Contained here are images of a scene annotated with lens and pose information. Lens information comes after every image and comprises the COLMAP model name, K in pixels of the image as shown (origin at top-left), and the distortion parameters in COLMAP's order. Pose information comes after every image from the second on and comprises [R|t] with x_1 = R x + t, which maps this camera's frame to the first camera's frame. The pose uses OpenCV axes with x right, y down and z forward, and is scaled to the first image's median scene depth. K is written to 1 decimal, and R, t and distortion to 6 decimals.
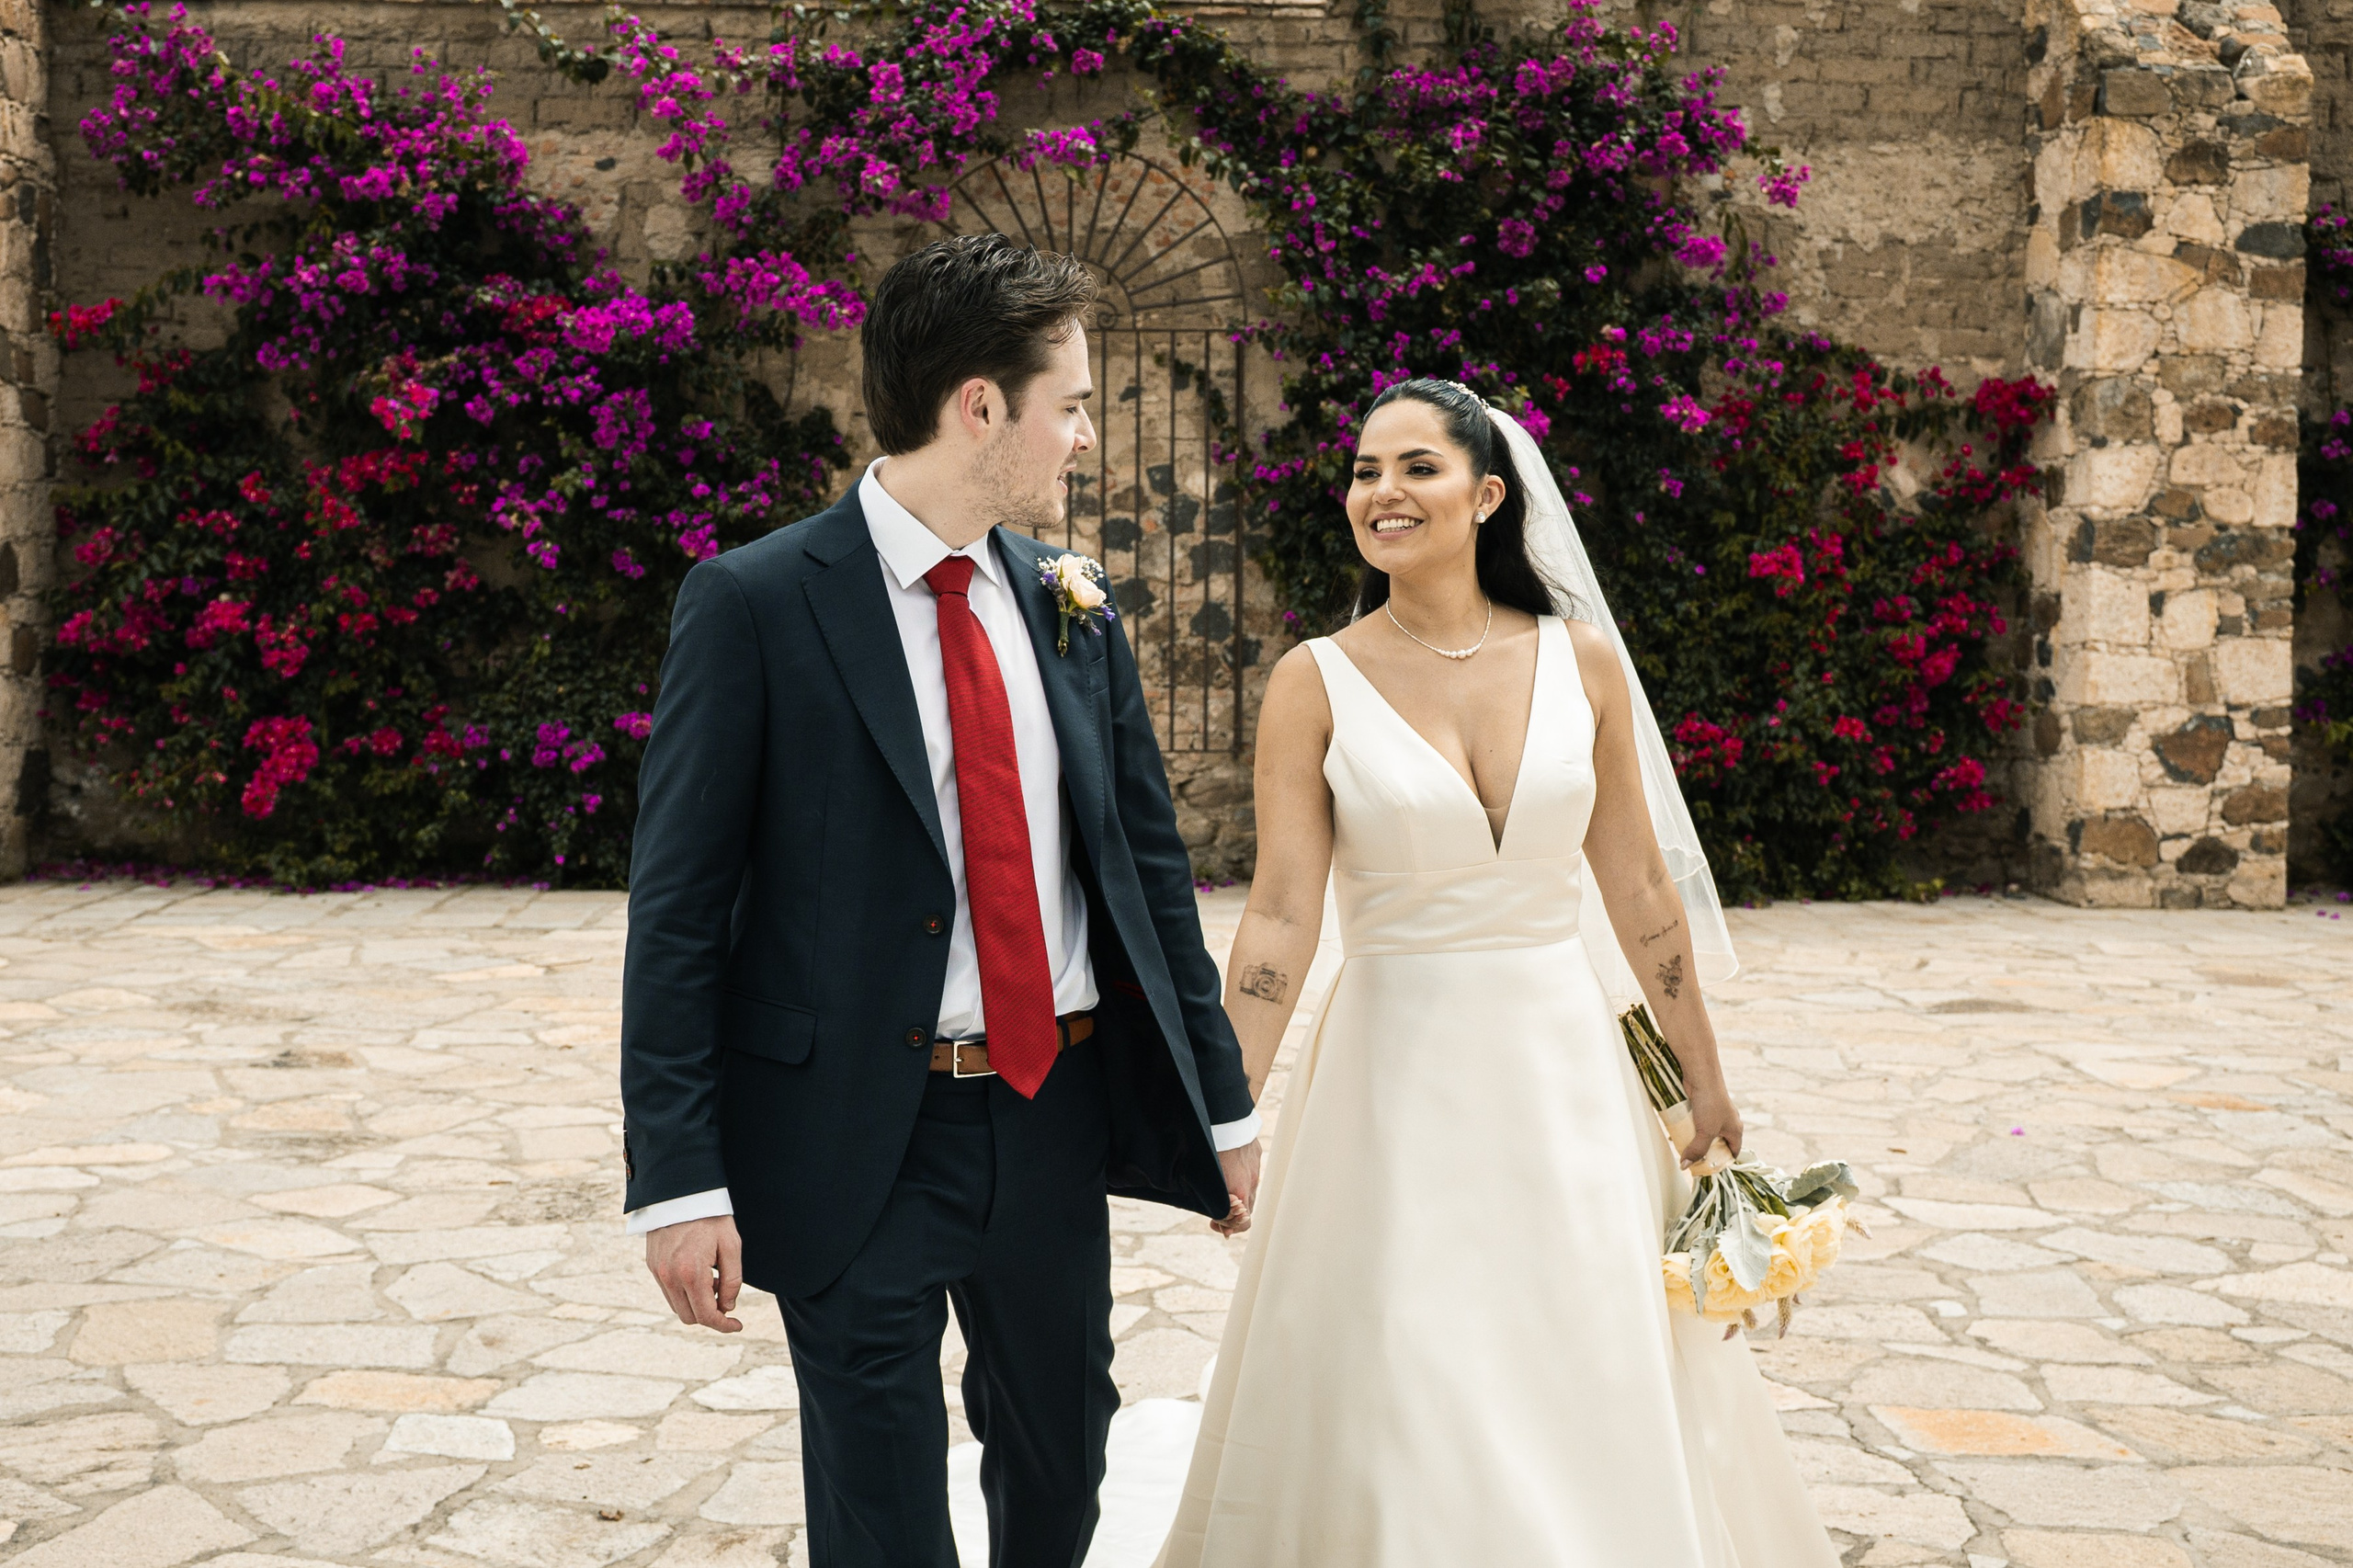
lens RADIAL K [[2906.4, 0, 1176.5], [0, 2906.4, 784.0], [0, 0, 1]] dist [-0.004210, 0.118130]
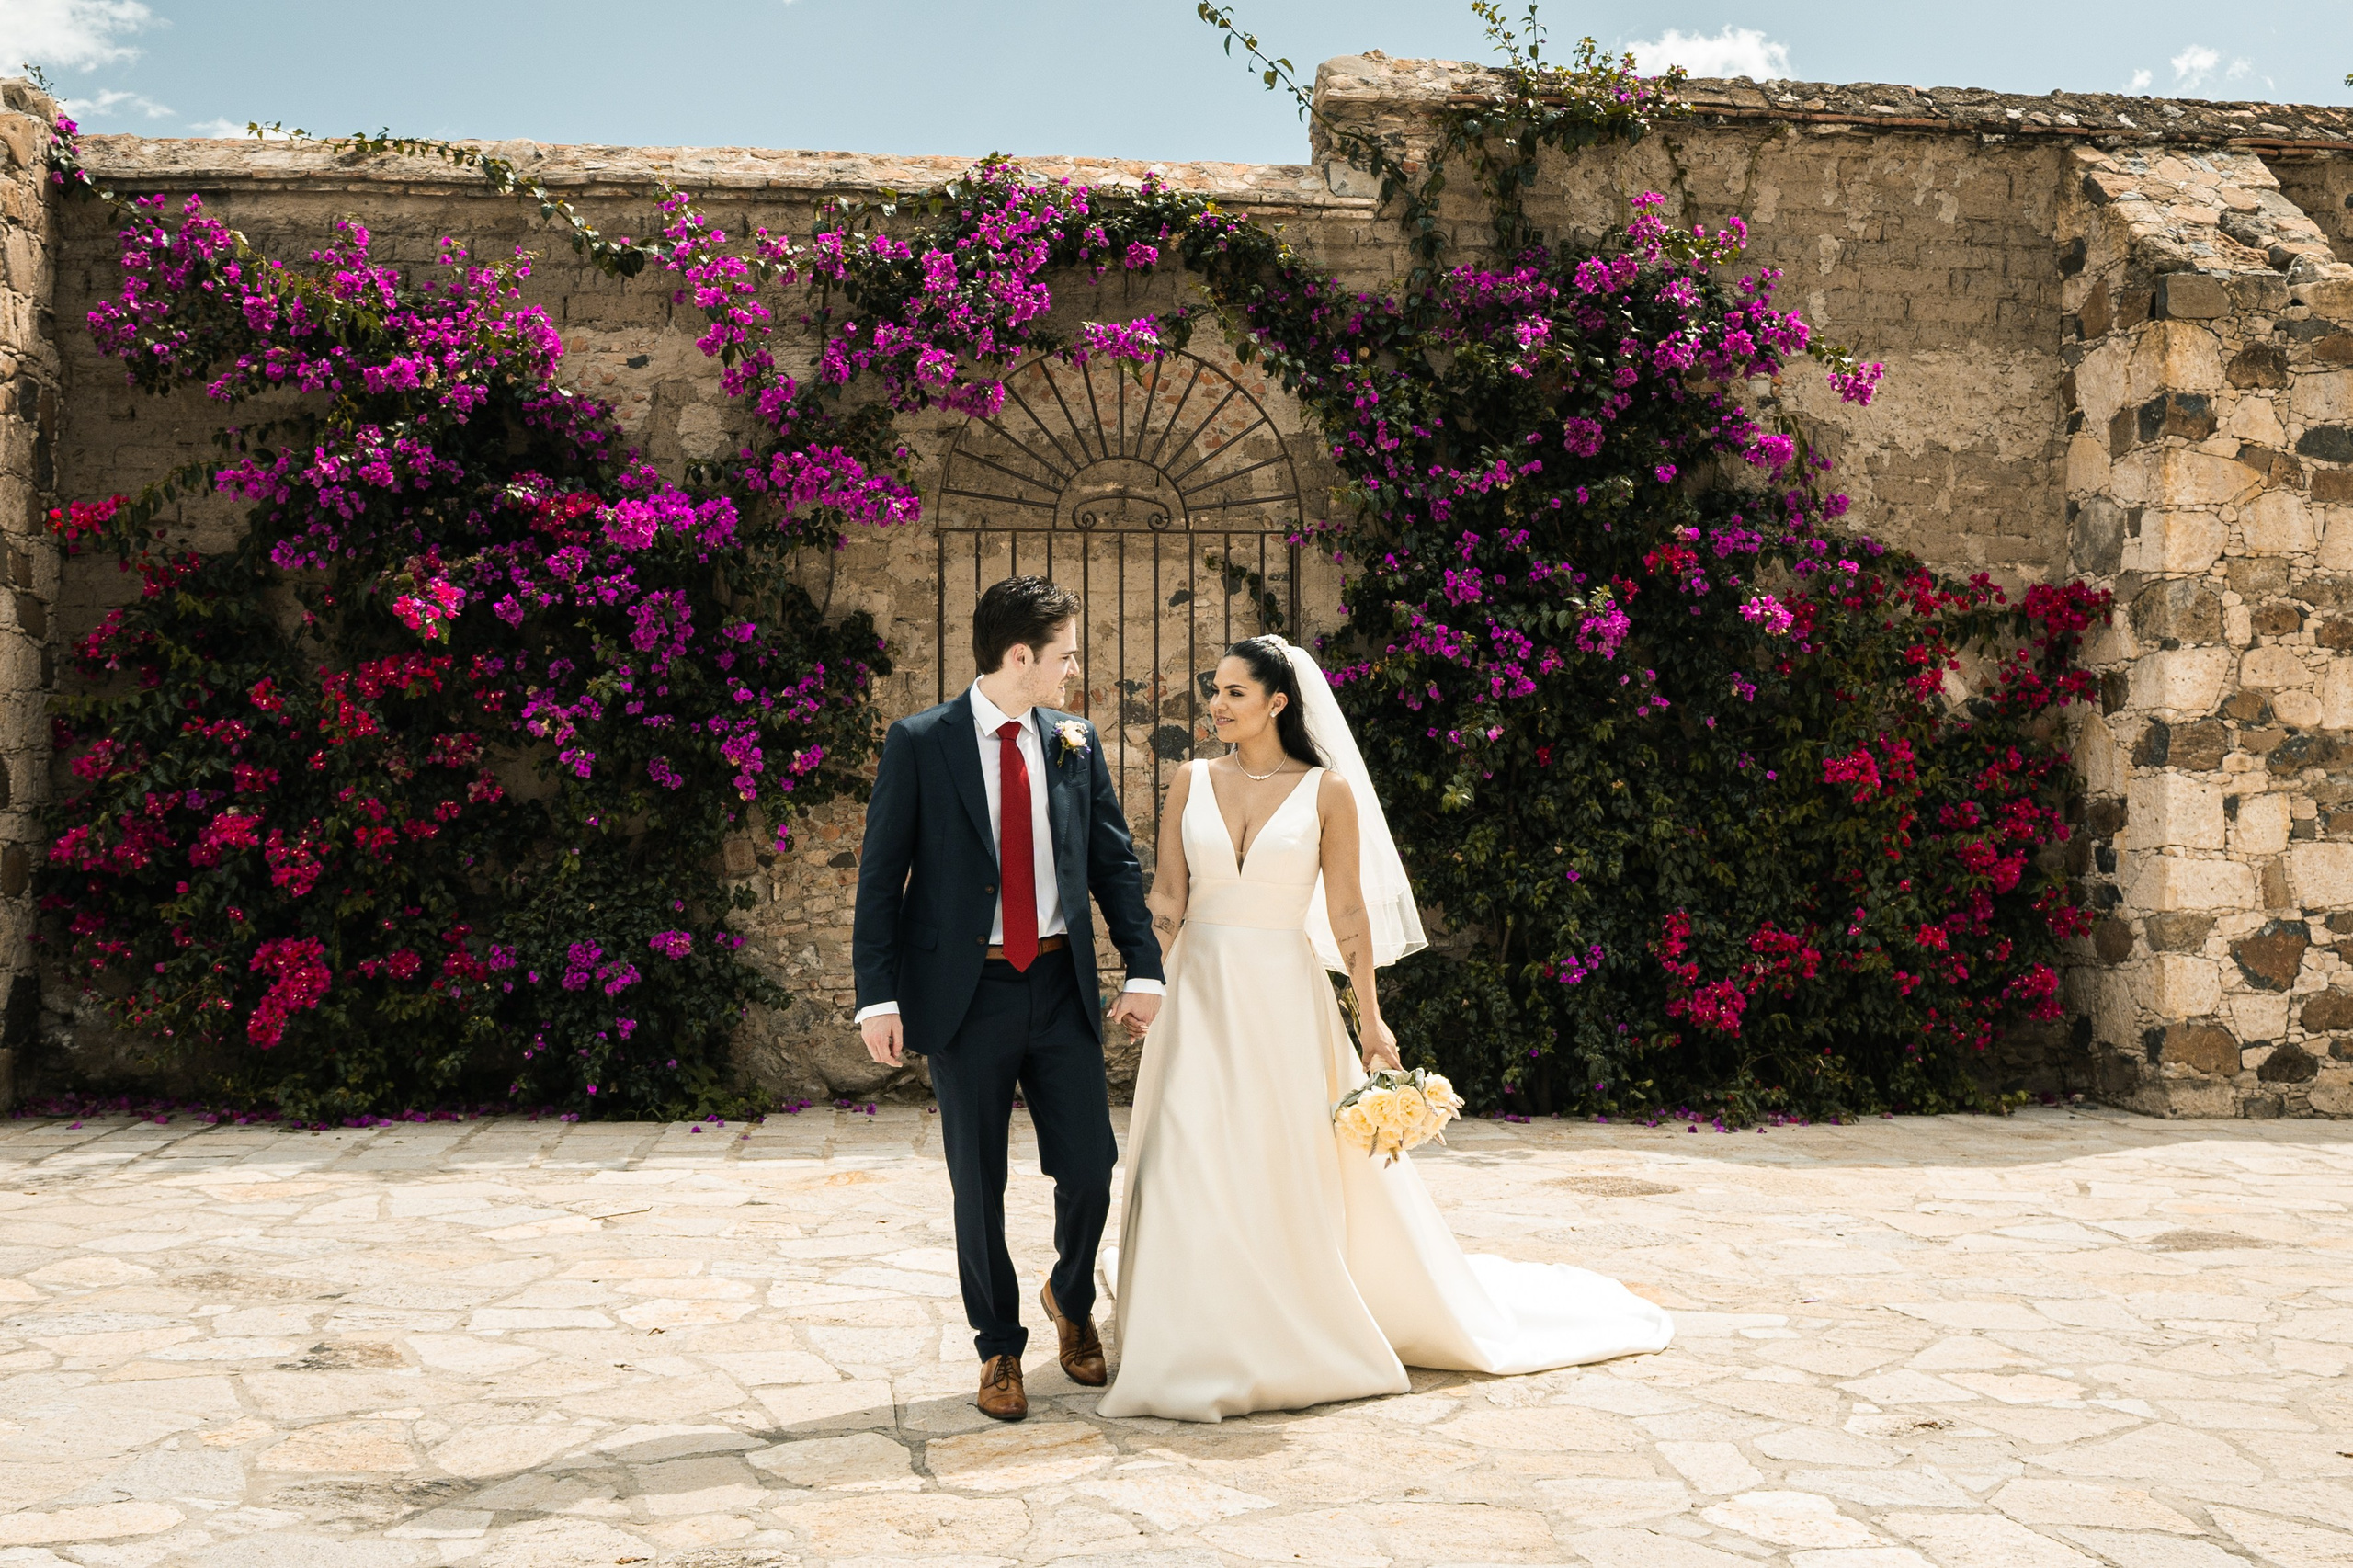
lens RADIAL K [[2508.5, 0, 1178.5], [0, 2508.5, 834.5], [0, 0, 1]] dist [-0.060621, 0.138060]
pose [[0.998421, -0.006168, 0.055837, -0.065897], [0.009593, 0.998074, -0.061281, -0.004546], [-0.055351, 0.061720, 0.996558, 0.178202]]
